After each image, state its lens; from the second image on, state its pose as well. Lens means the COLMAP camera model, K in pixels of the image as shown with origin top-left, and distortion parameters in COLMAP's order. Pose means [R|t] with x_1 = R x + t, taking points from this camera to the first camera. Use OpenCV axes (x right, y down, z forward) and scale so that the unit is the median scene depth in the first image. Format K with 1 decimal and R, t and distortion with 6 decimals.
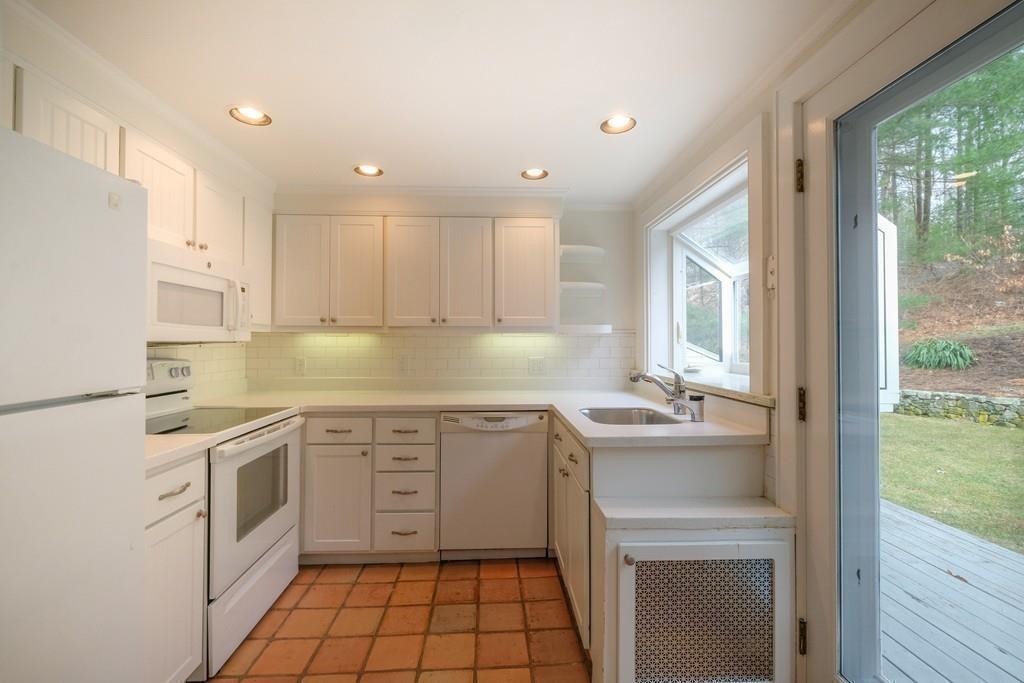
lens RADIAL K [[449.3, 0, 509.7], [0, 449.3, 336.0], [0, 0, 1]] dist [-0.001992, 0.000087]
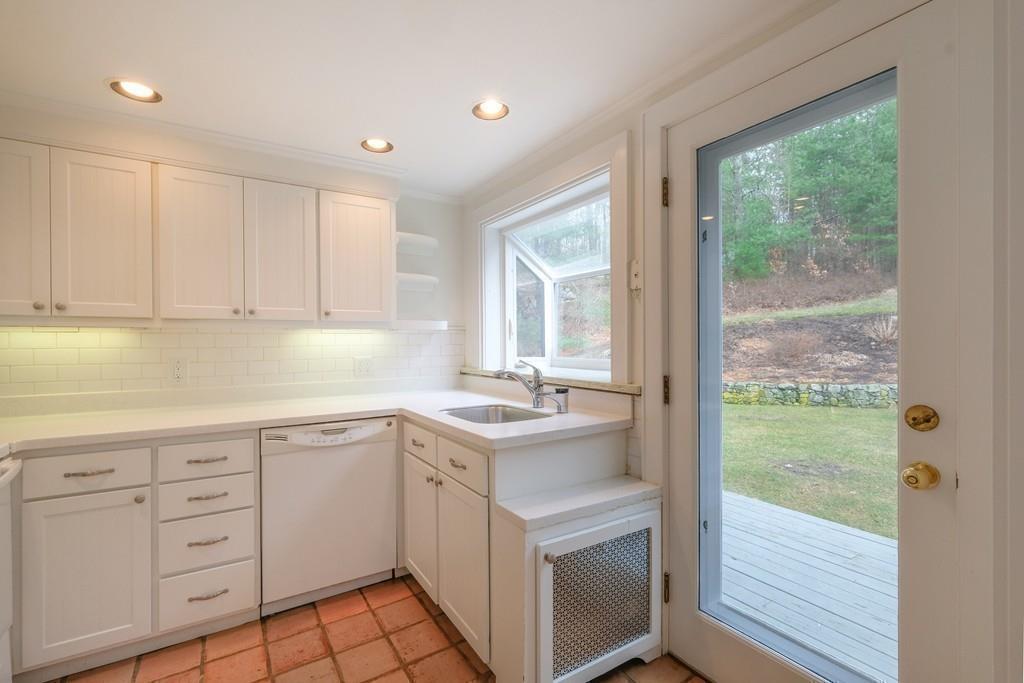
lens RADIAL K [[455.1, 0, 507.3], [0, 455.1, 345.2], [0, 0, 1]] dist [-0.000741, -0.000143]
pose [[0.869785, -0.010562, 0.493317, -0.171217], [-0.000287, 0.999760, 0.021911, 0.006045], [-0.493430, -0.019199, 0.869574, 0.107451]]
